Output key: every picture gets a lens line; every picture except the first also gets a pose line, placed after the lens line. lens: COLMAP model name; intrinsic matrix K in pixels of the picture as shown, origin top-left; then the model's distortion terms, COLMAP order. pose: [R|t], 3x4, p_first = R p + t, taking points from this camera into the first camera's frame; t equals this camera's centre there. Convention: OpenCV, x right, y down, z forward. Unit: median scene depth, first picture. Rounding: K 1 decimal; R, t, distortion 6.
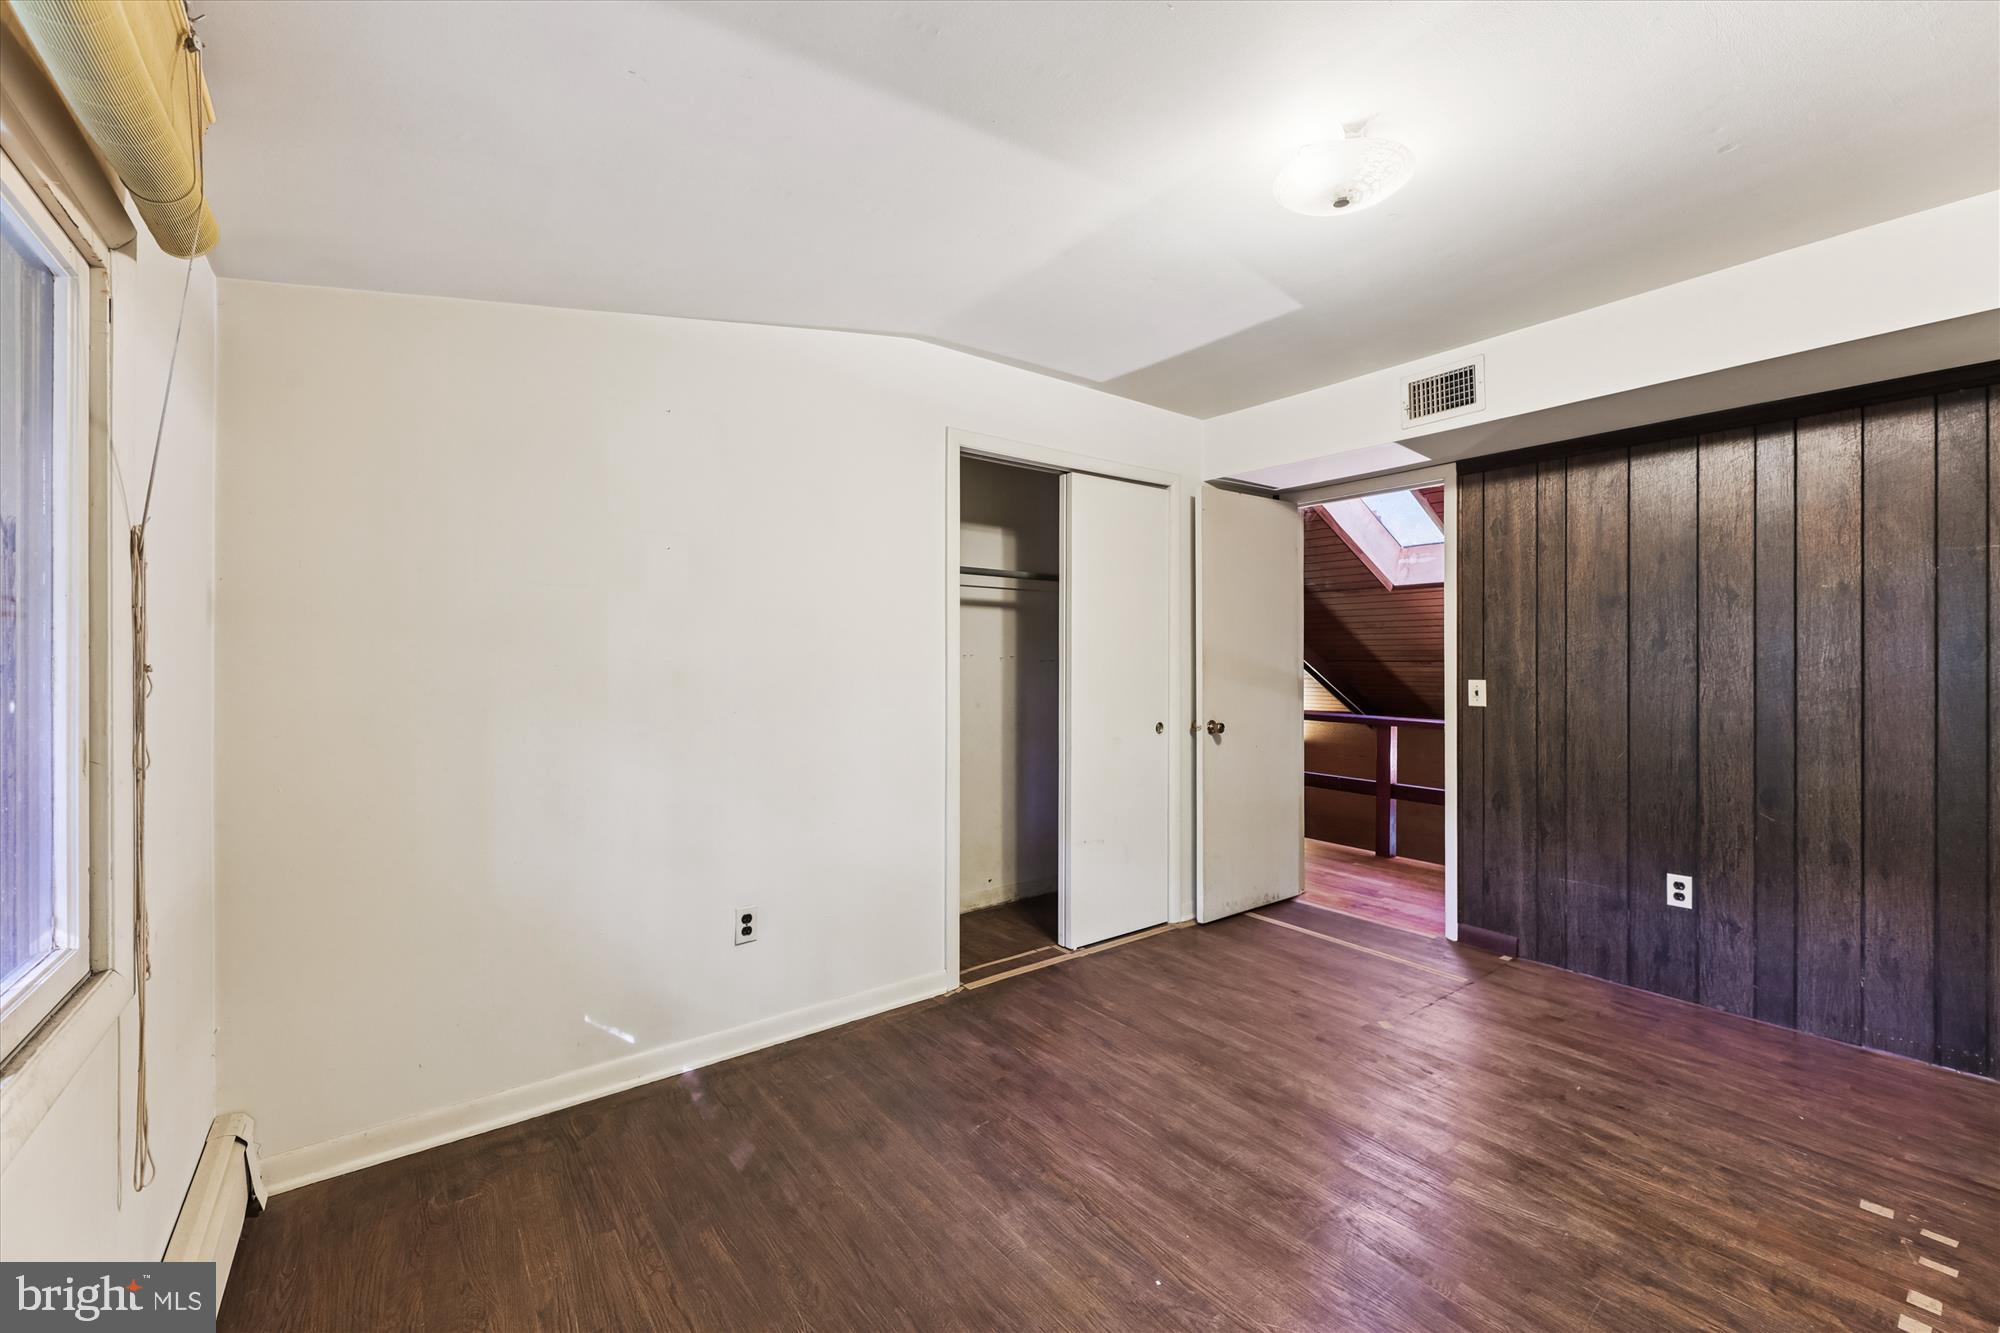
lens RADIAL K [[805.8, 0, 984.6], [0, 805.8, 657.4], [0, 0, 1]] dist [0.002453, 0.000112]
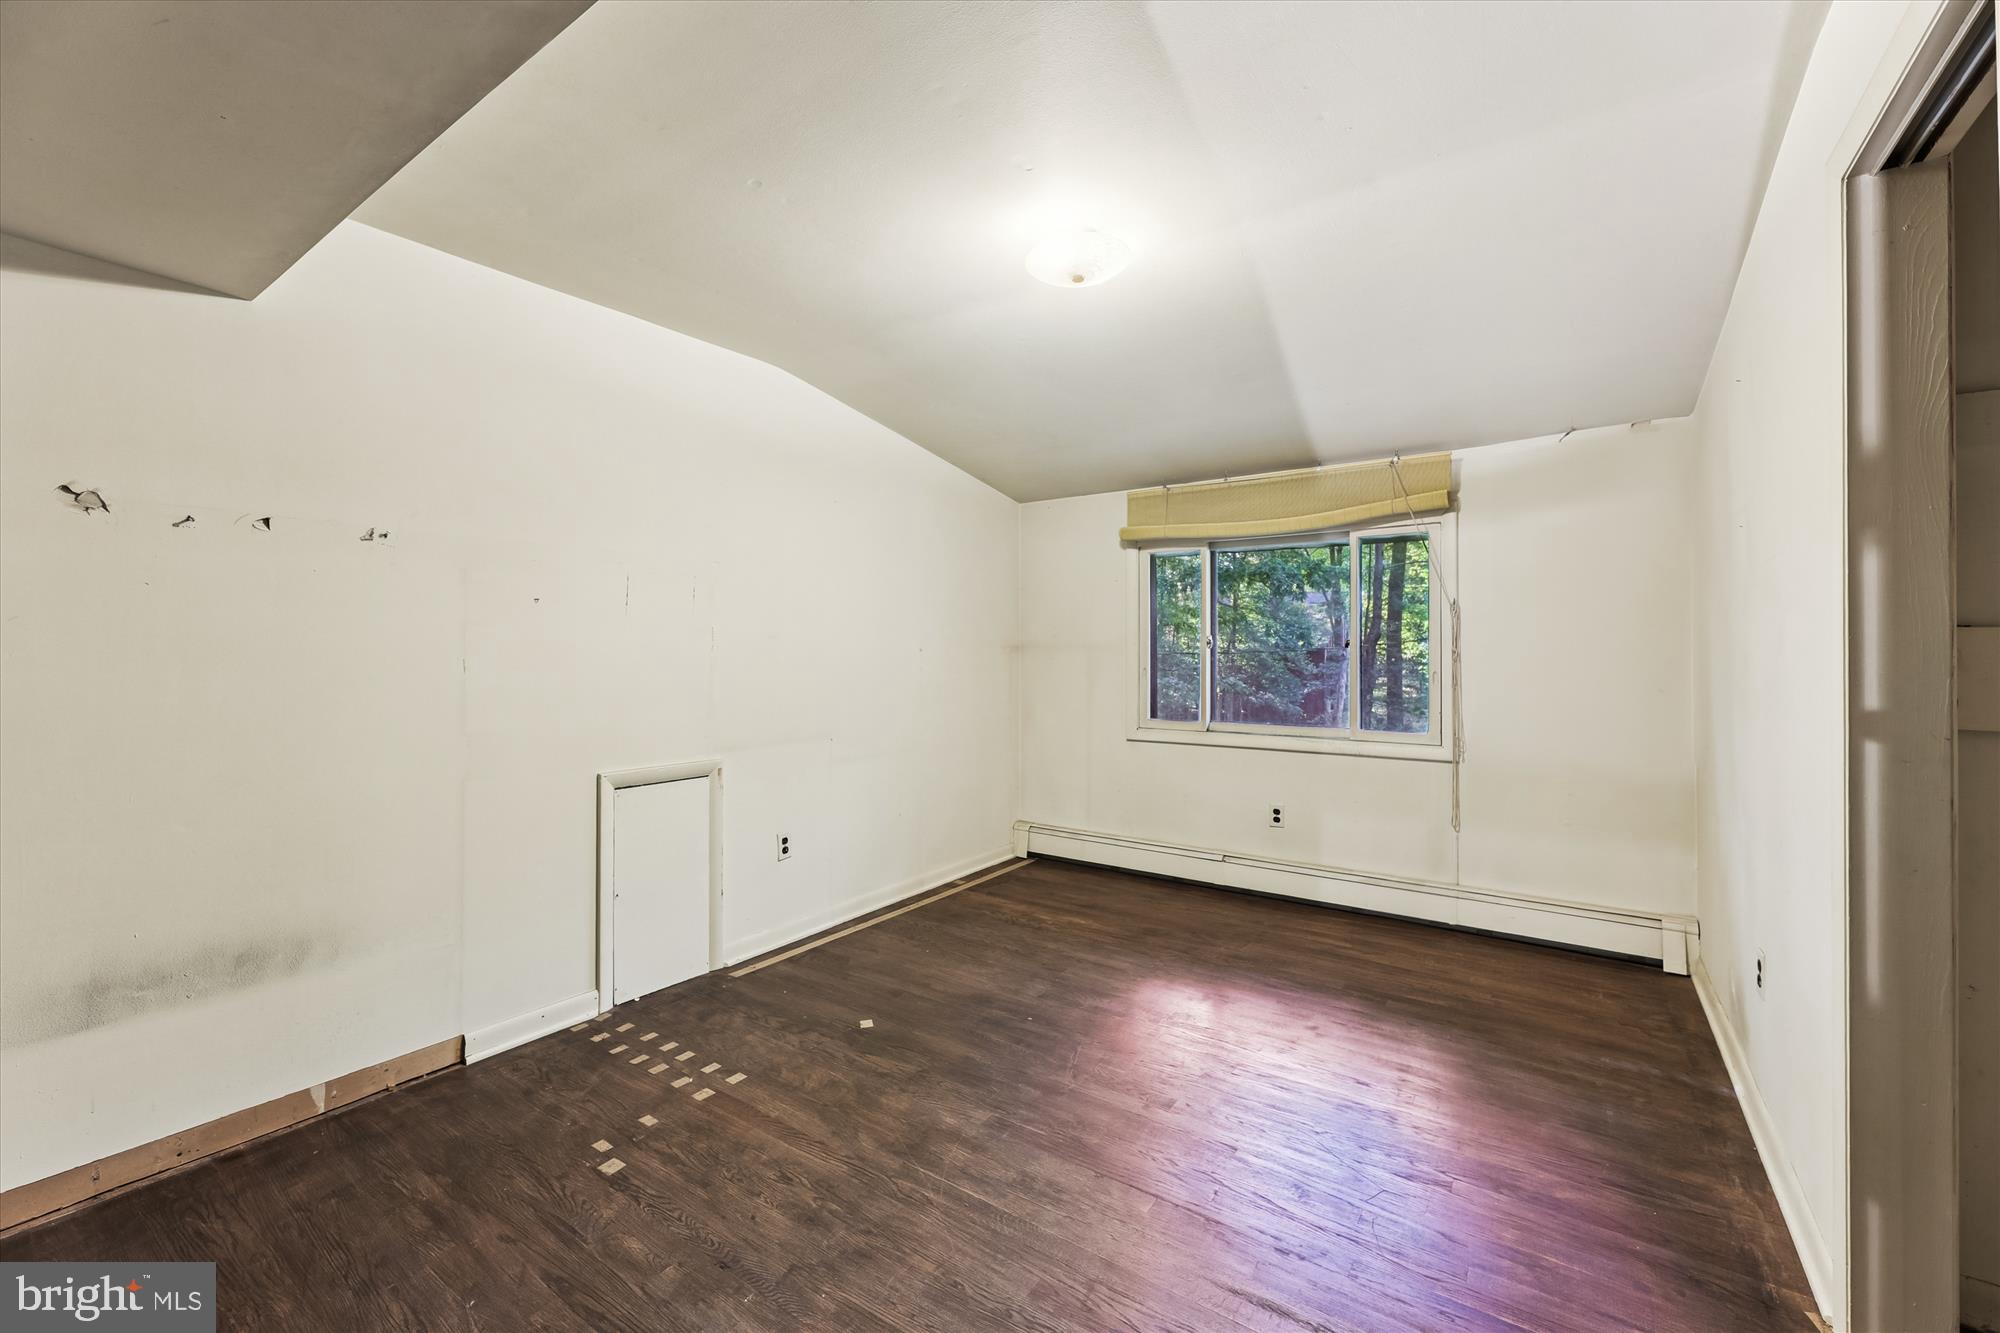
lens RADIAL K [[805.8, 0, 1004.5], [0, 805.8, 653.8], [0, 0, 1]] dist [0.002453, 0.000112]
pose [[-0.946689, 0.002704, -0.322139, 0.968797], [0.000689, 0.999979, 0.006370, 0.011892], [0.322149, 0.005808, -0.946671, 2.178252]]
